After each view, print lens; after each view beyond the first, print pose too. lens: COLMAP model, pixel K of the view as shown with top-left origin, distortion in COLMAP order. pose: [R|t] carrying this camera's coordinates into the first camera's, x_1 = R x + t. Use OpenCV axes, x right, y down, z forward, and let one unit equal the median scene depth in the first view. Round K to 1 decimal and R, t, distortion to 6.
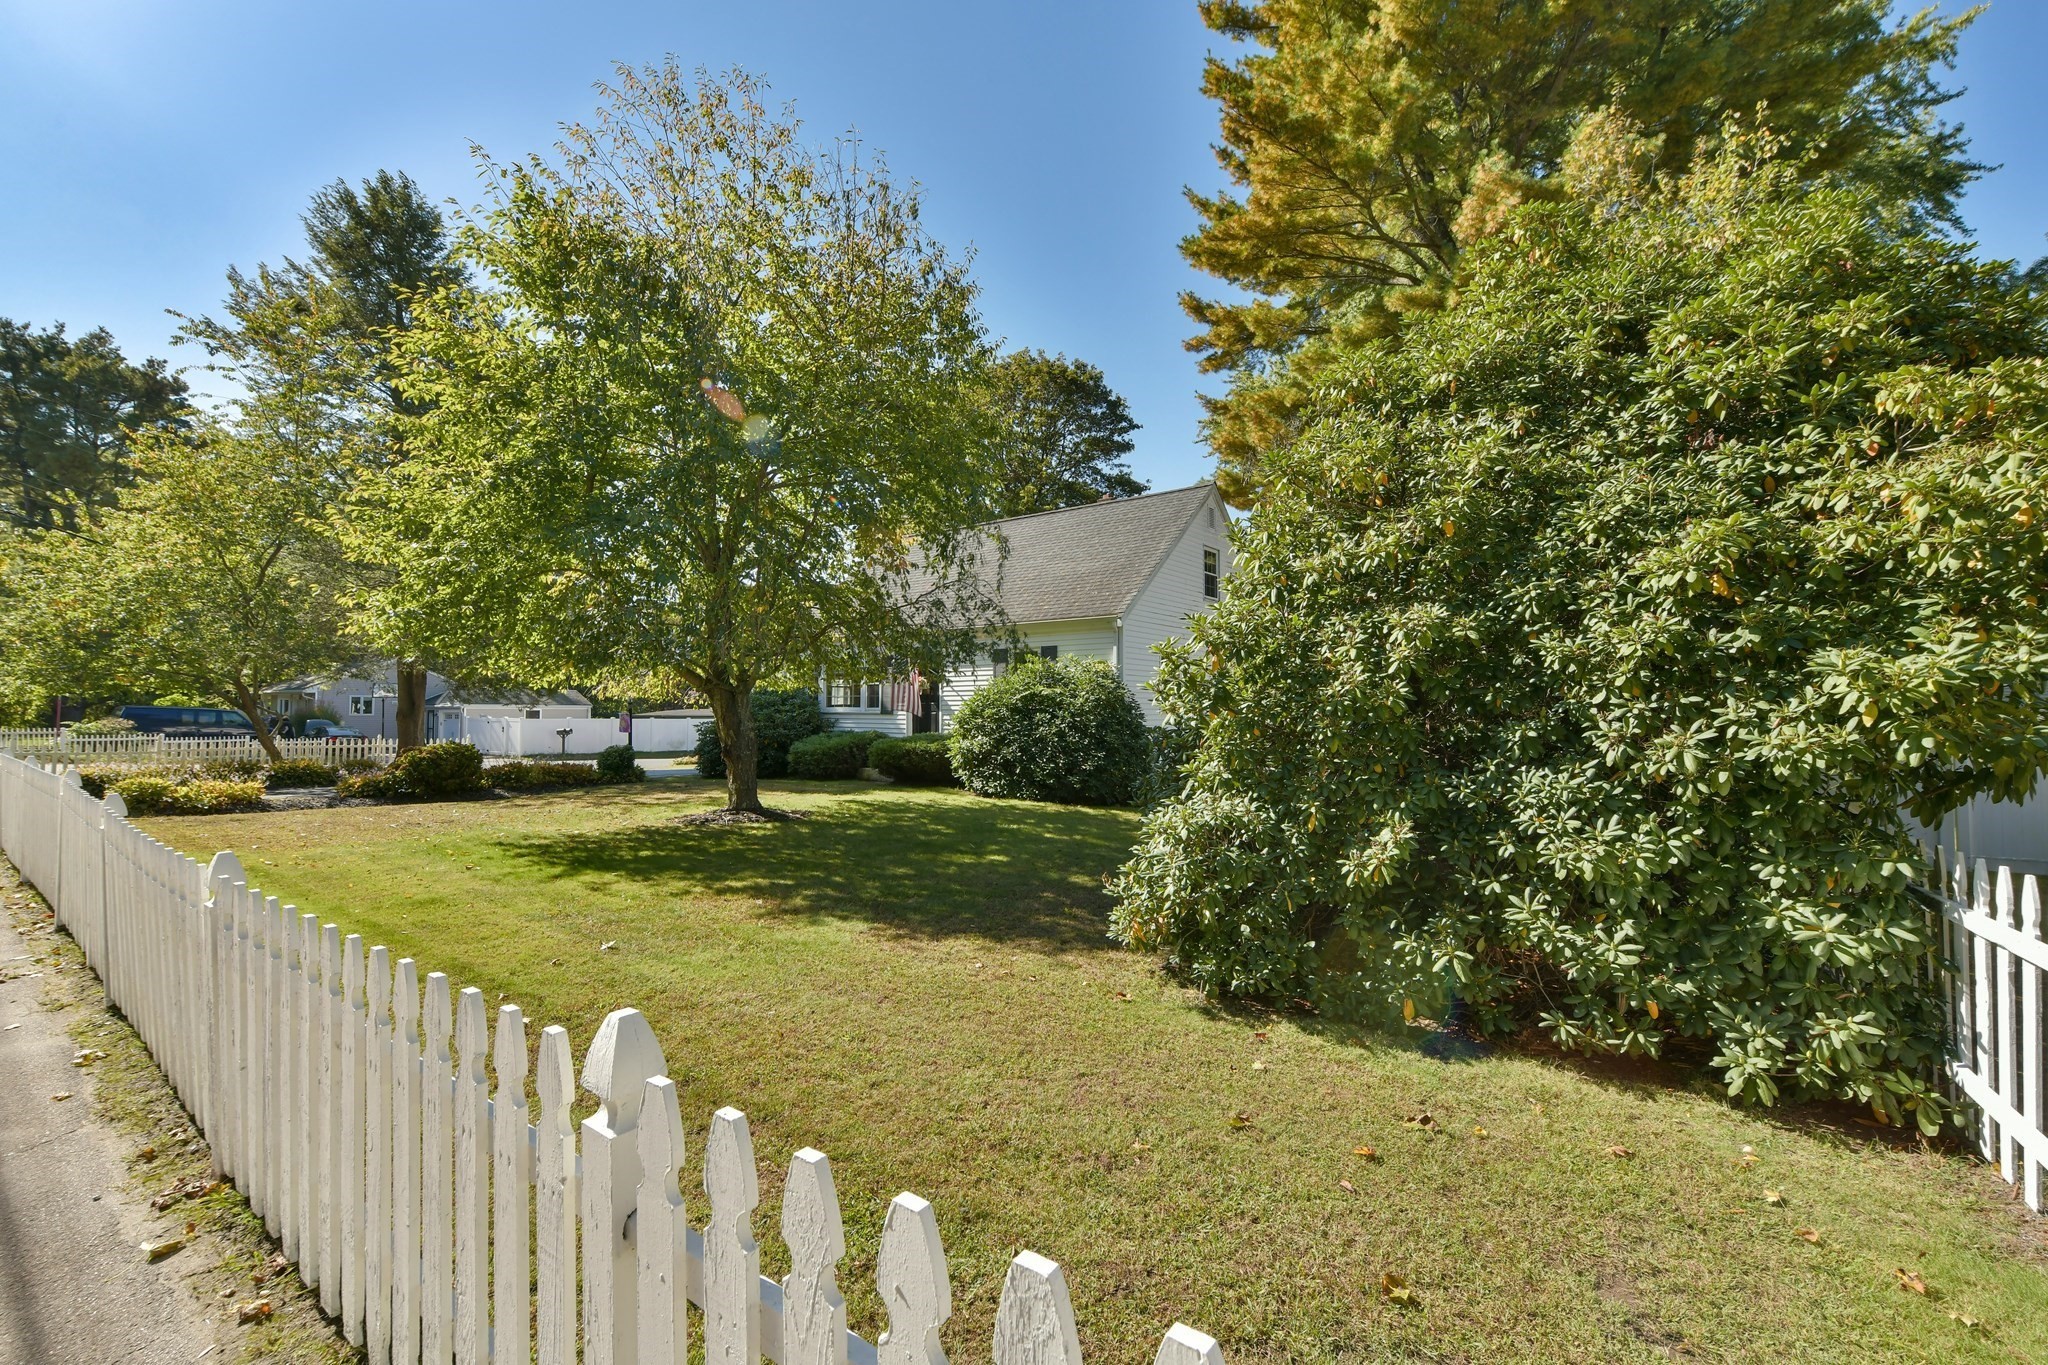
lens RADIAL K [[823.2, 0, 1011.1], [0, 823.2, 681.3], [0, 0, 1]] dist [0.000047, -0.007936]
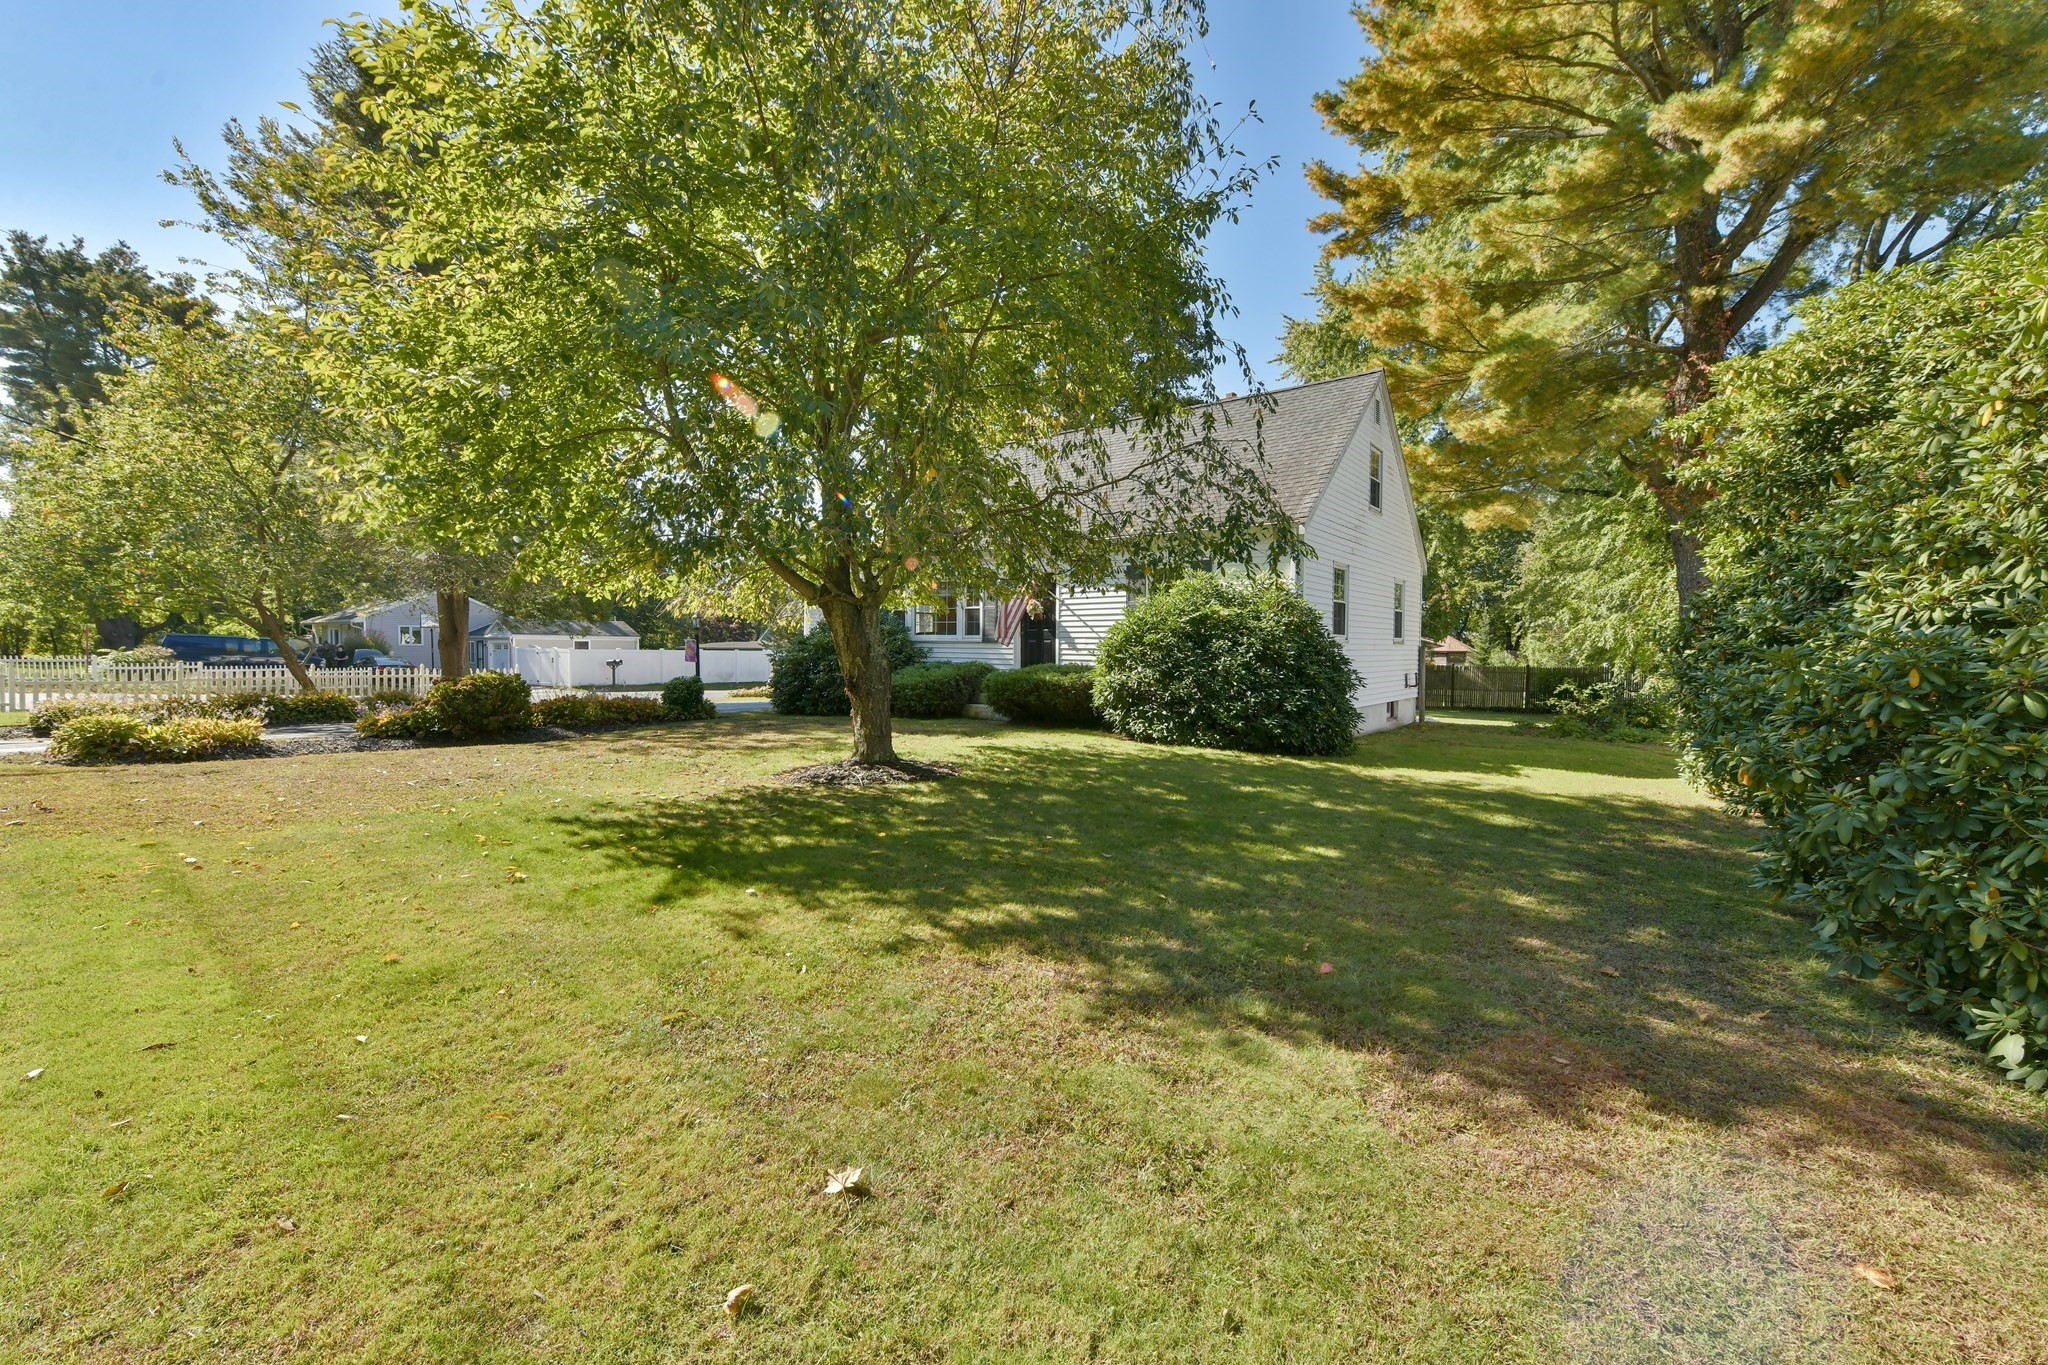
lens RADIAL K [[789.6, 0, 1024.0], [0, 789.6, 682.5], [0, 0, 1]] dist [-0.014927, -0.000038]
pose [[0.999913, 0.006579, -0.011451, -0.118641], [-0.005628, 0.996683, 0.081184, 0.015671], [0.011947, -0.081112, 0.996633, 0.187684]]
